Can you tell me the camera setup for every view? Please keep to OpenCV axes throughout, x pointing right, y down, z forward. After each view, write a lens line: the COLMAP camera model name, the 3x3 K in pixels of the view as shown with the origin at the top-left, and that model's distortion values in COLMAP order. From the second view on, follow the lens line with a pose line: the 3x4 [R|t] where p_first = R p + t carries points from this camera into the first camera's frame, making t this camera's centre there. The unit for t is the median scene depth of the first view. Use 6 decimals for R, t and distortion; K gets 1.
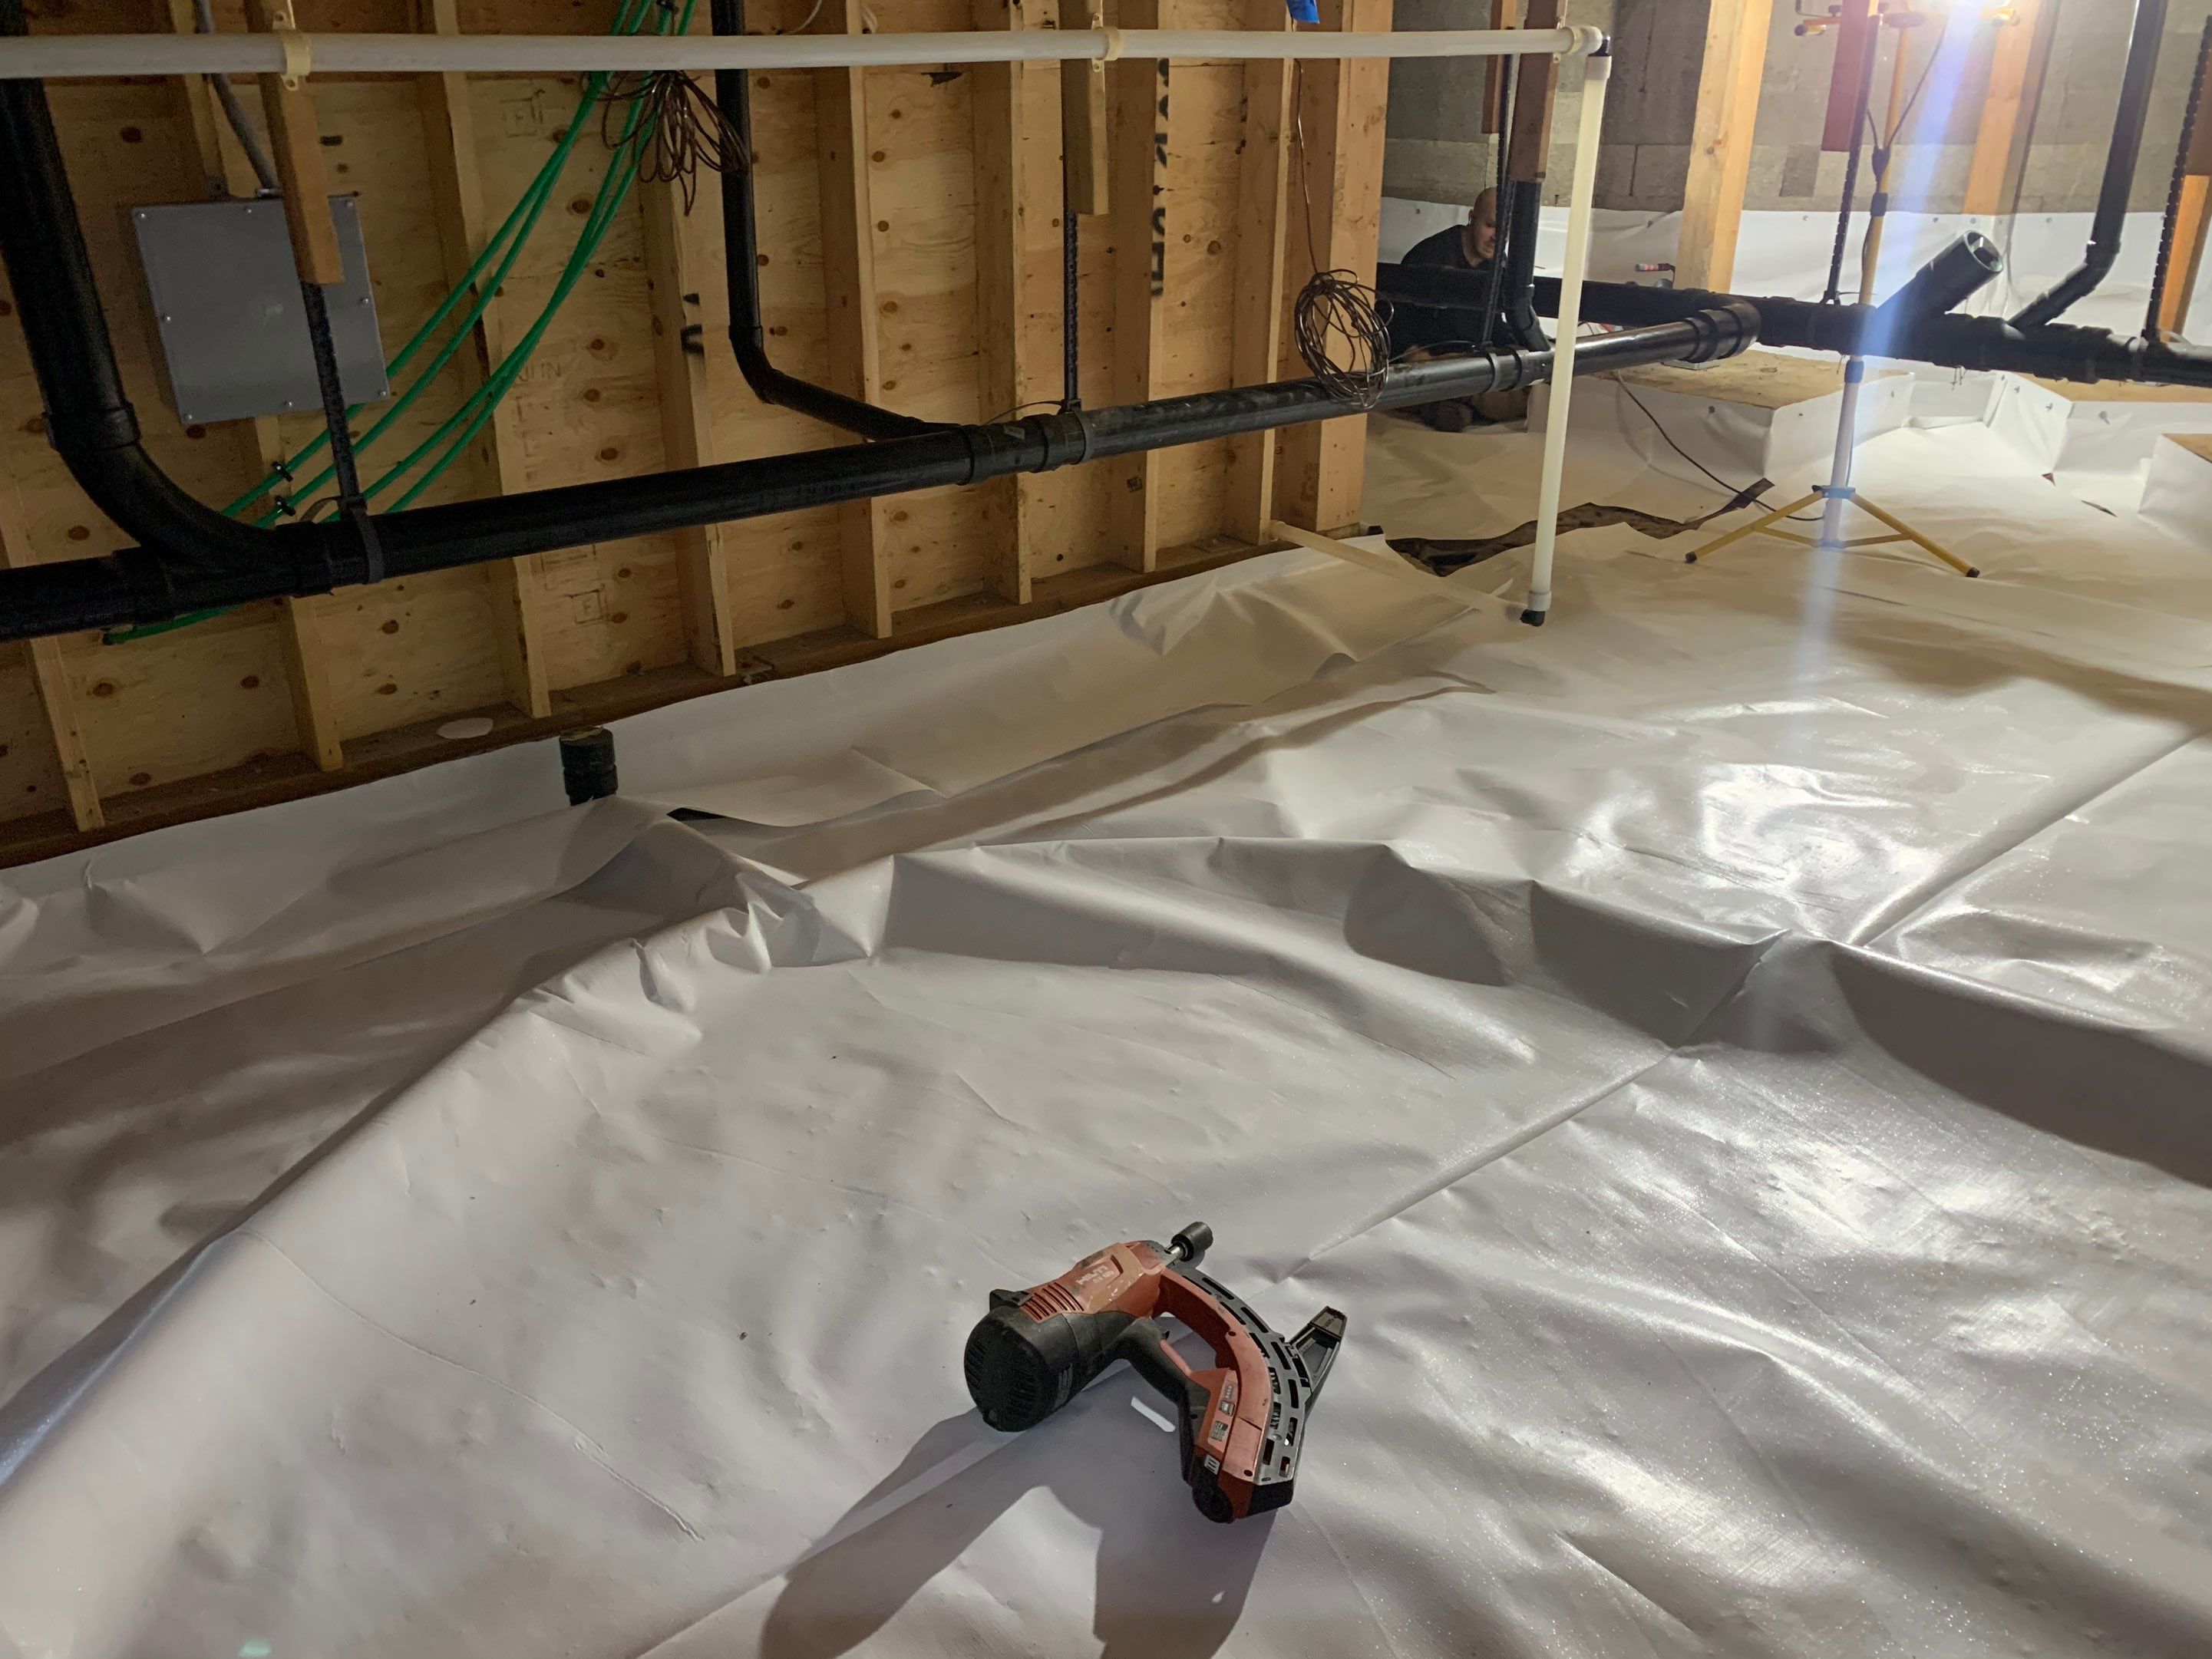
lens RADIAL K [[1792.8, 0, 1110.3], [0, 1792.8, 910.1], [0, 0, 1]] dist [0.075555, -0.168974]
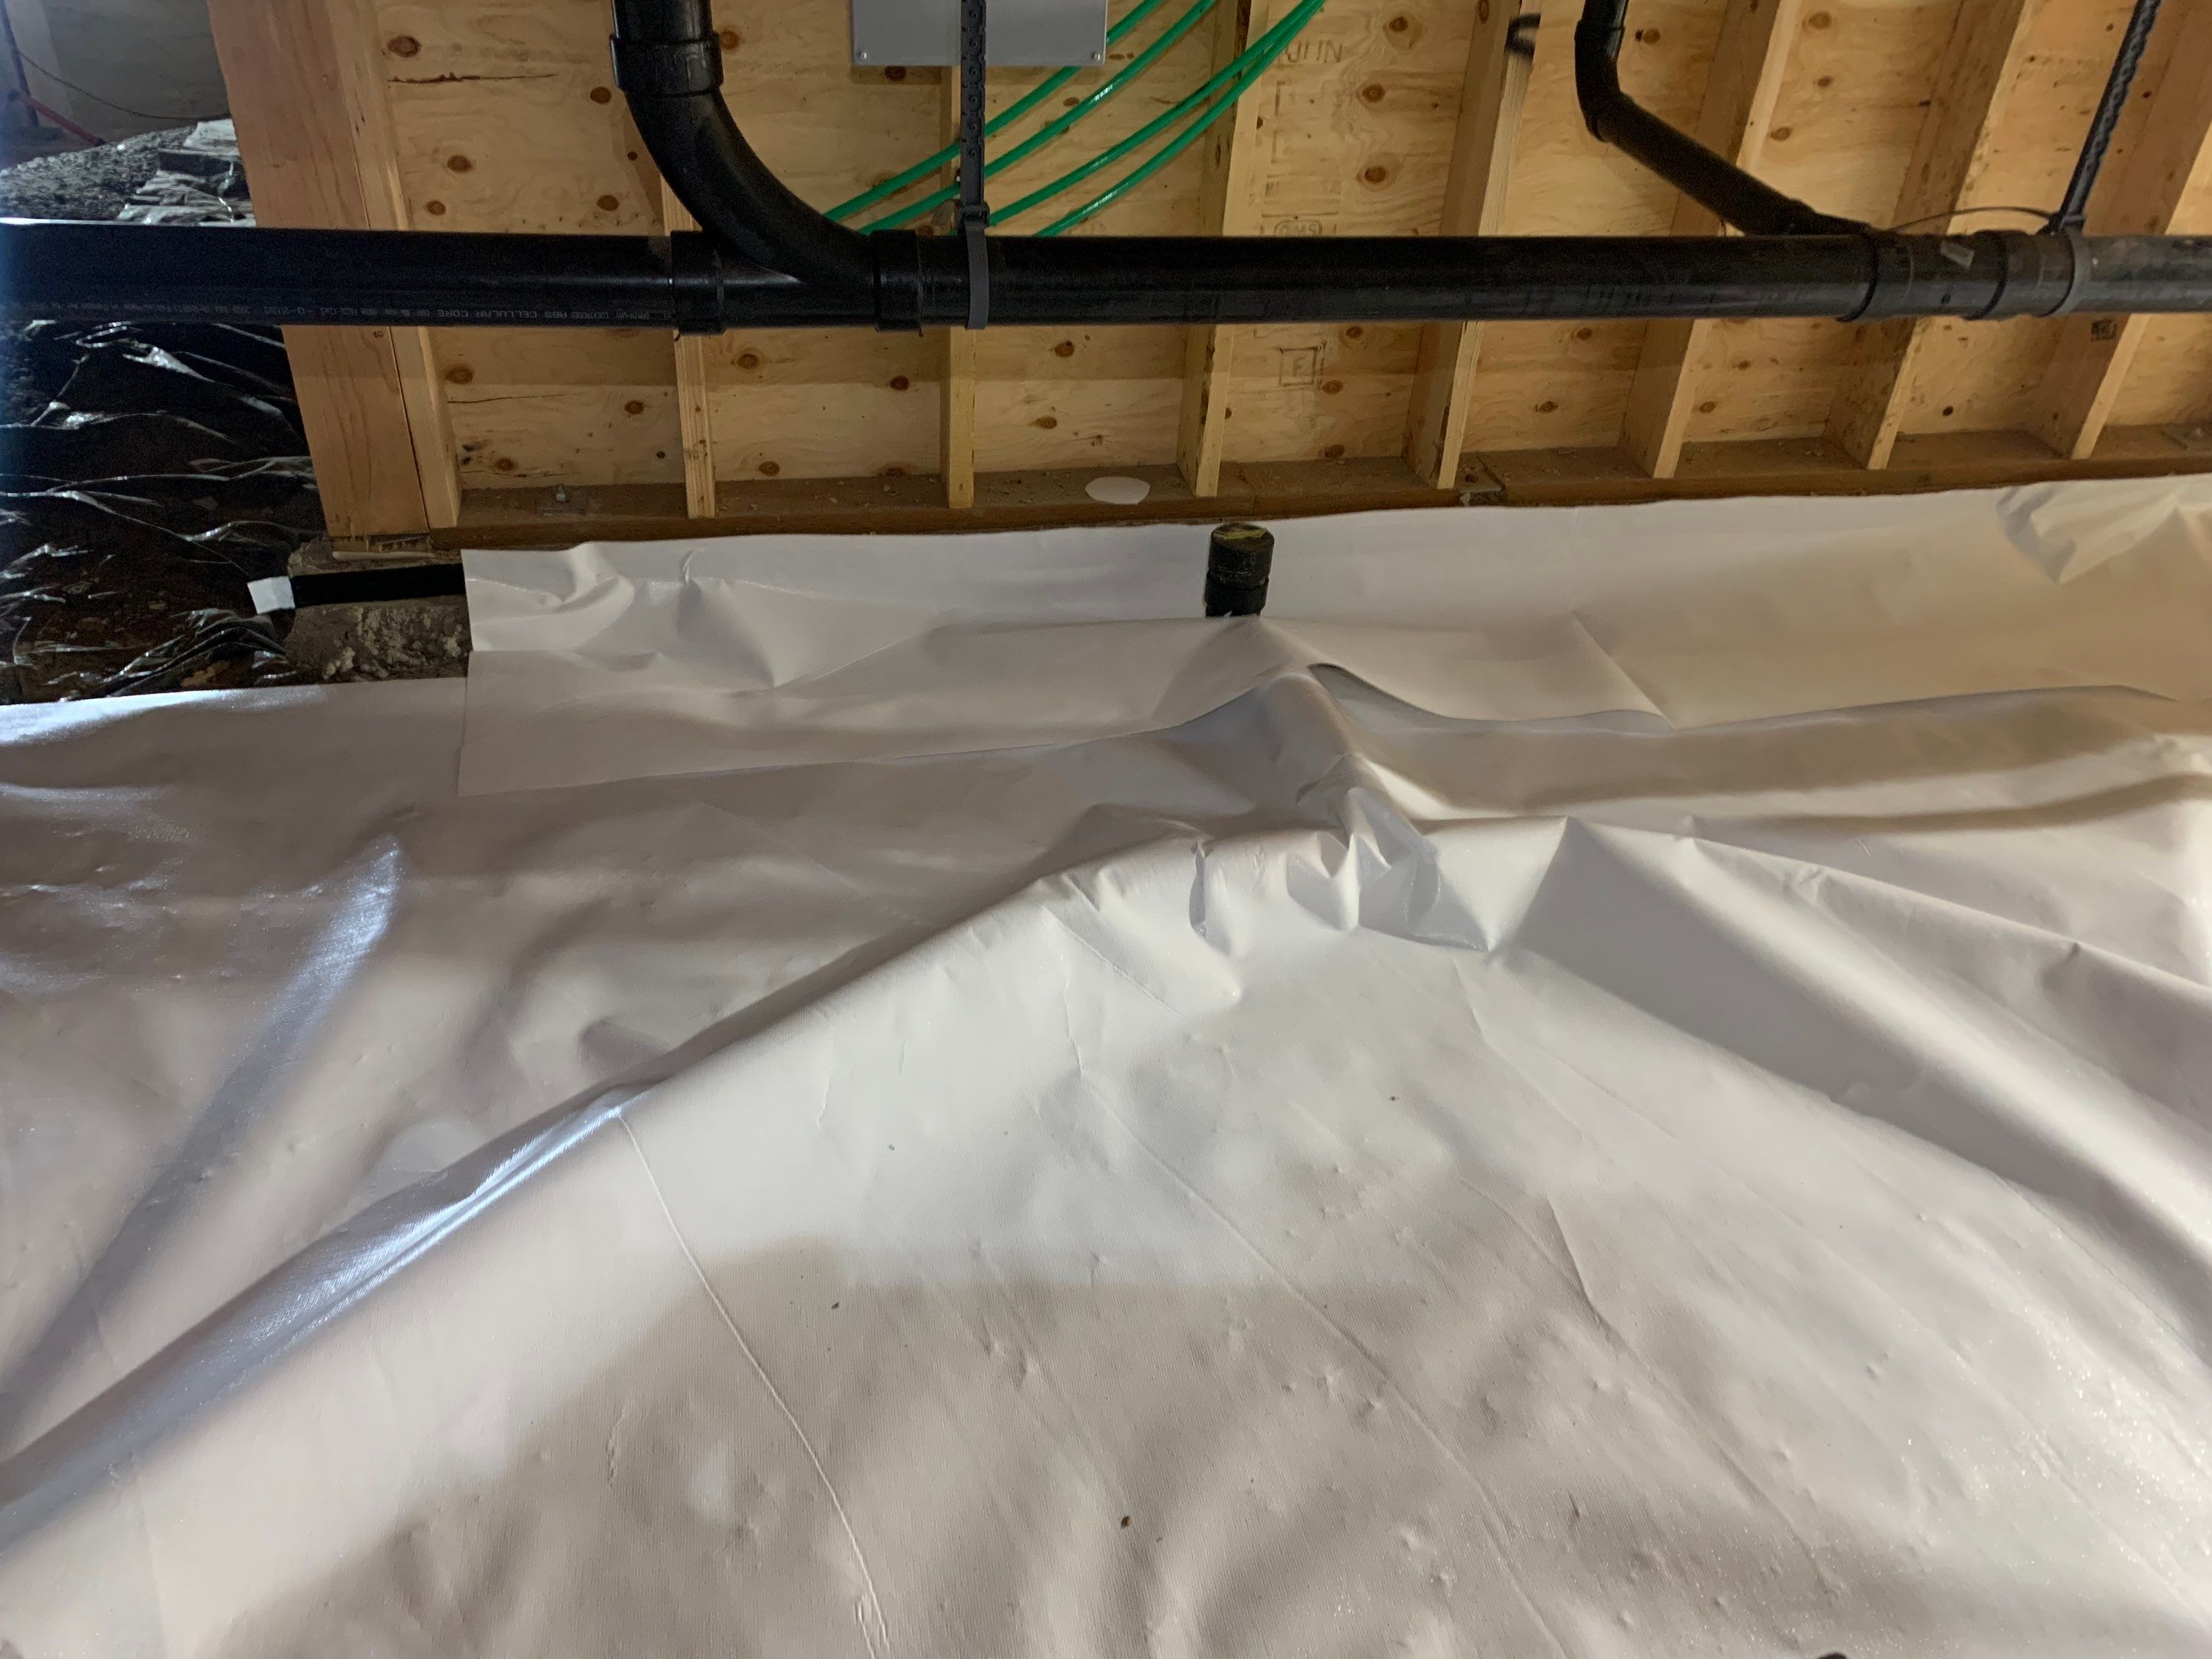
lens RADIAL K [[1683.9, 0, 1106.0], [0, 1683.9, 829.5], [0, 0, 1]] dist [0.064011, -0.068305]
pose [[0.883496, 0.304225, -0.356206, -0.039284], [-0.248672, 0.949013, 0.193743, -0.107310], [0.396985, -0.082593, 0.914101, 0.290729]]
